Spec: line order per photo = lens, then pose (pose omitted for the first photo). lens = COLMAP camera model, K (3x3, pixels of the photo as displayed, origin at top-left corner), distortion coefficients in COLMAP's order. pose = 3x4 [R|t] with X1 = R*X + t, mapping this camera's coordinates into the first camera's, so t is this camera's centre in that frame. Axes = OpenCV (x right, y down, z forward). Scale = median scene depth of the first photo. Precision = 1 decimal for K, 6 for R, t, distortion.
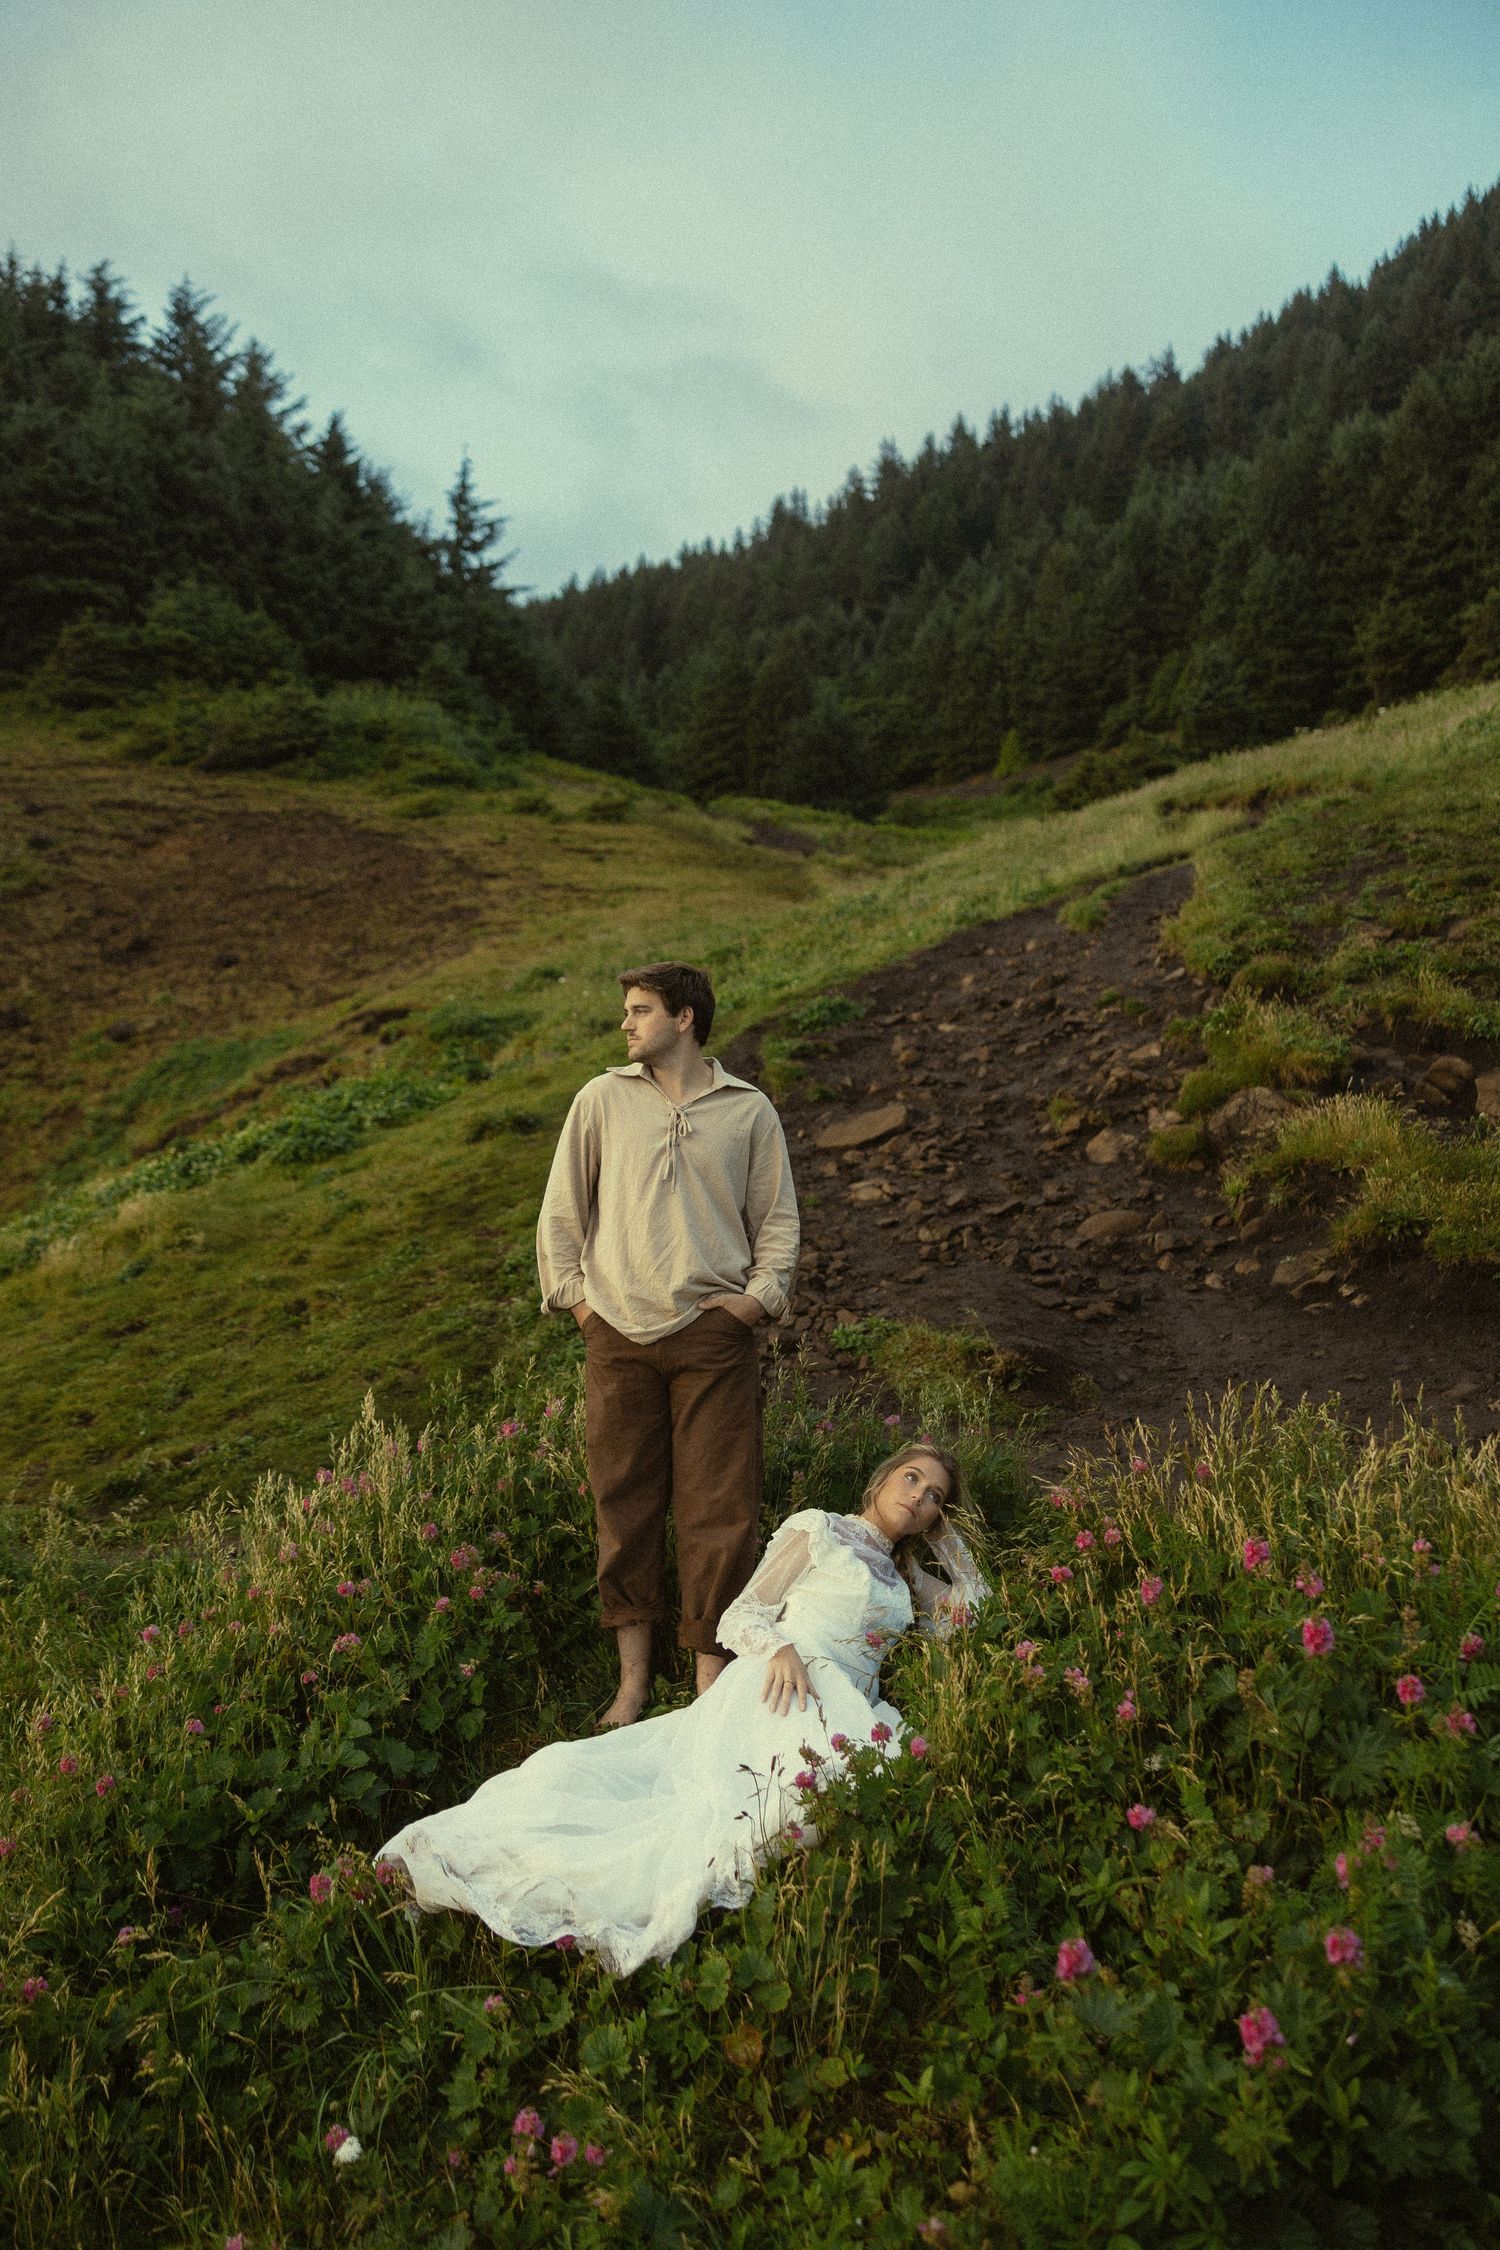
lens RADIAL K [[1746.2, 0, 750.0], [0, 1746.2, 1125.0], [0, 0, 1]] dist [0.006941, -0.005030]
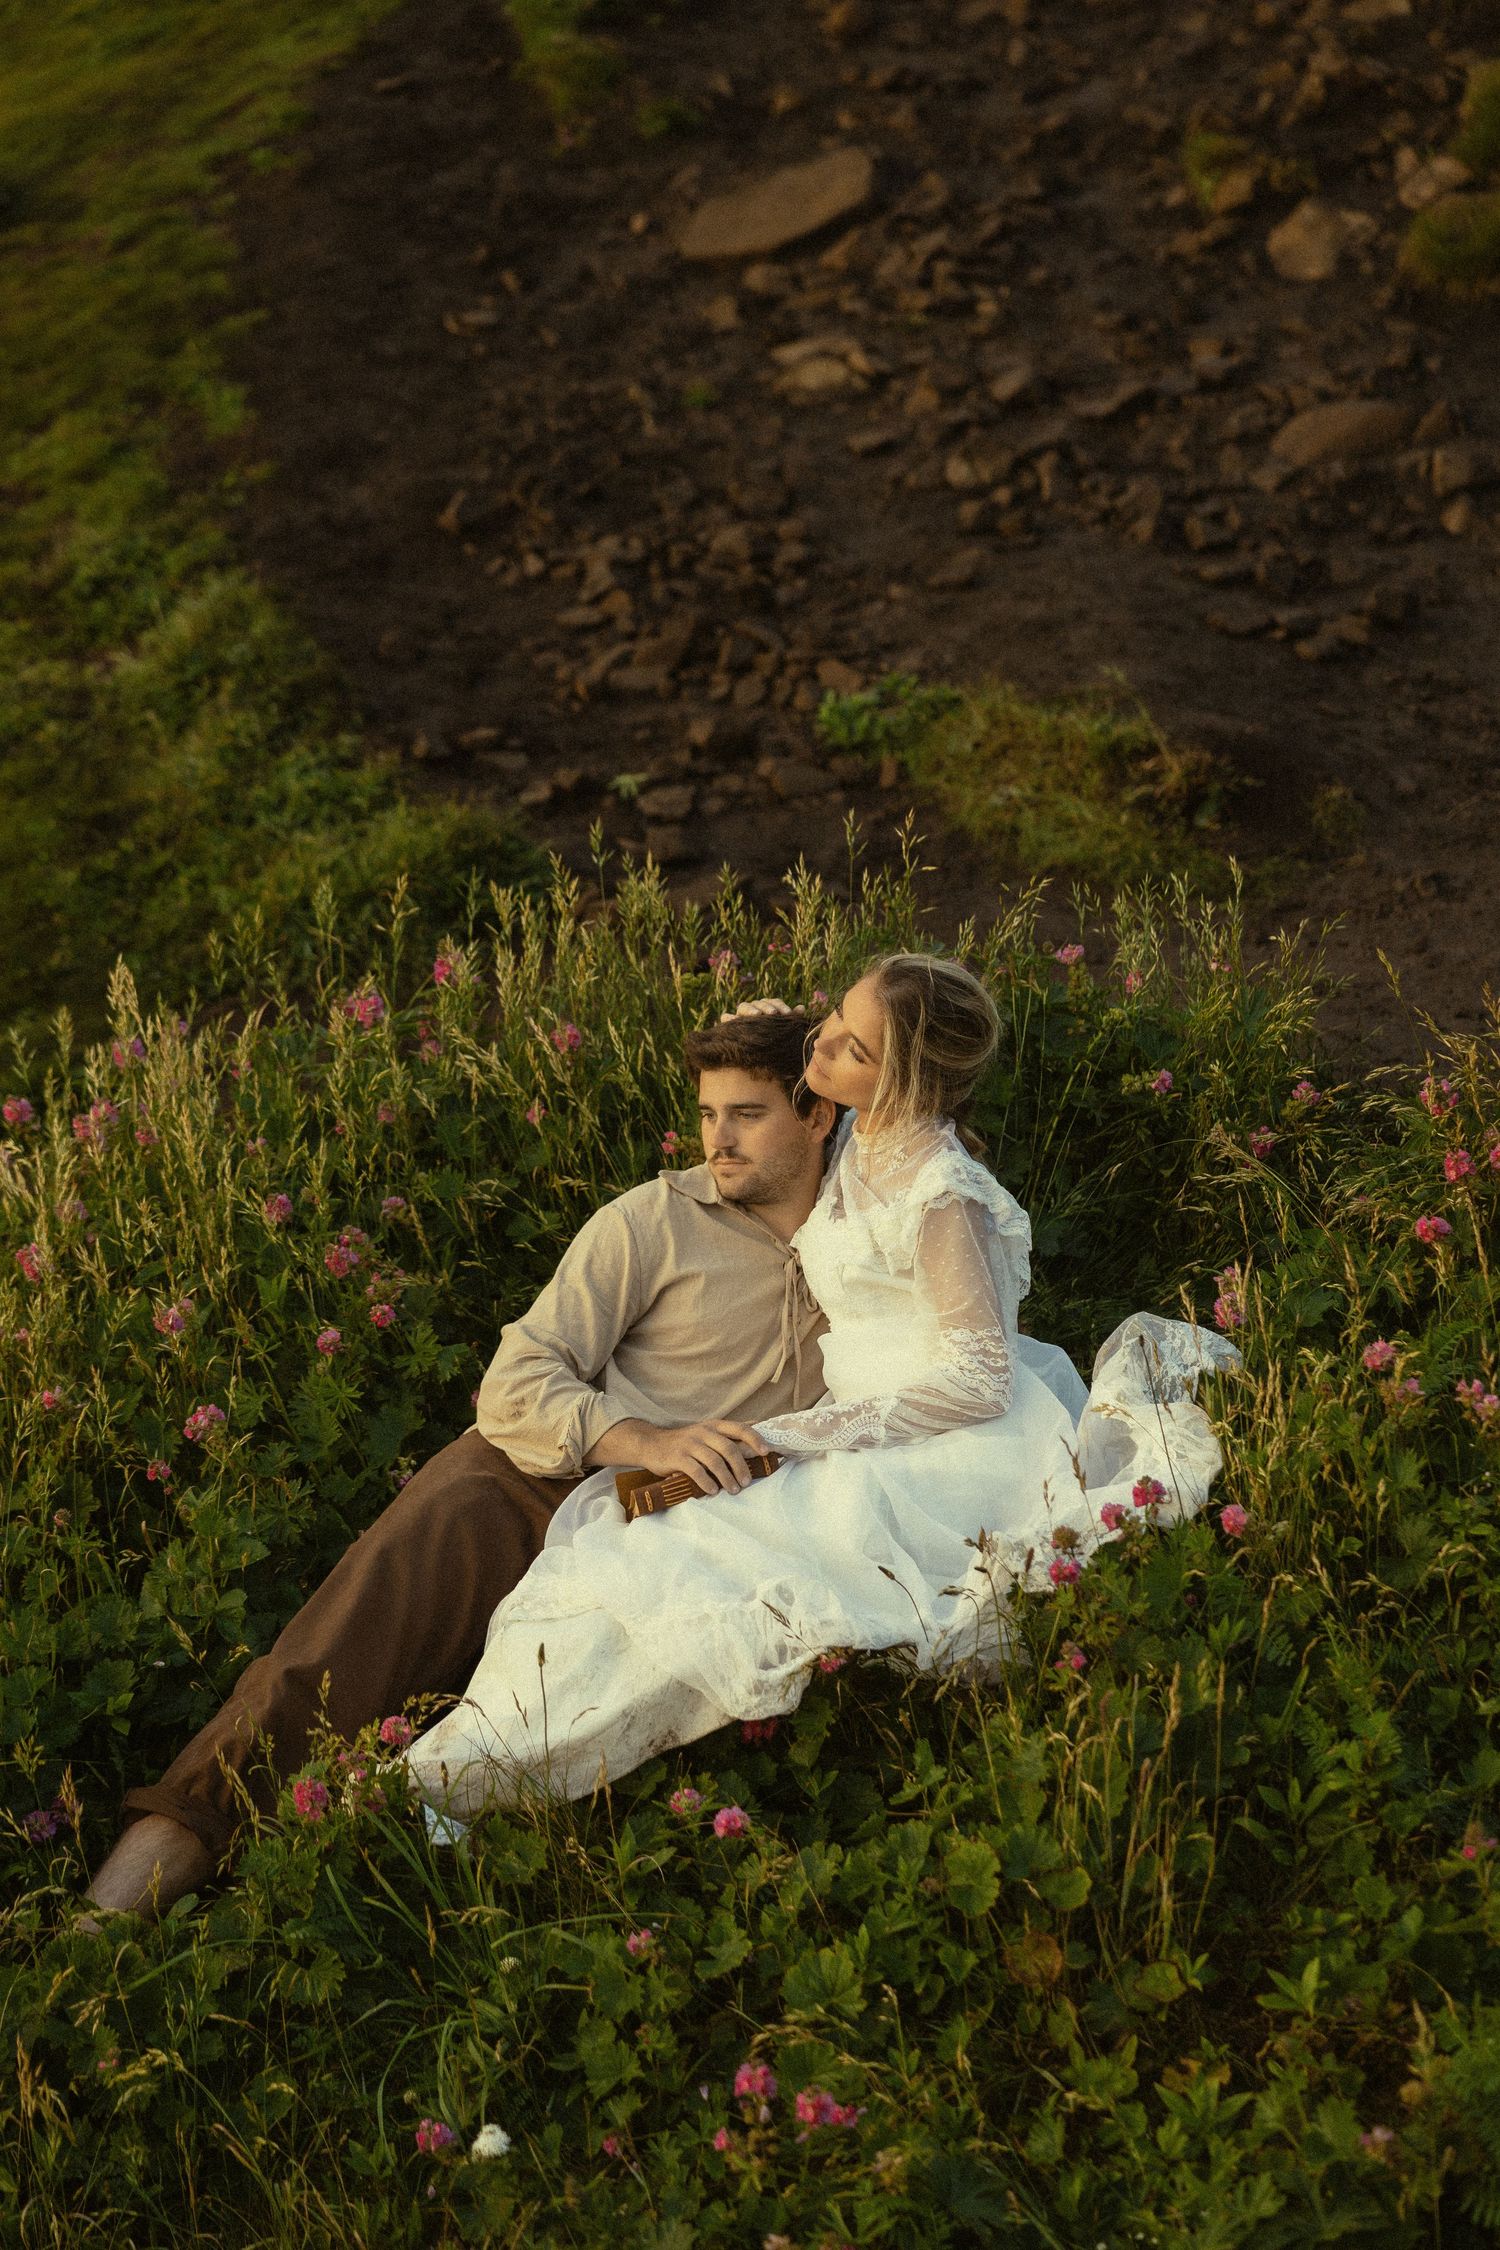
lens RADIAL K [[4269.2, 0, 750.0], [0, 4269.2, 1125.0], [0, 0, 1]] dist [0.031513, -0.086863]
pose [[0.992698, -0.067469, 0.099993, -0.112216], [0.038892, 0.963700, 0.264139, -0.099333], [-0.114184, -0.258321, 0.959287, -0.216429]]
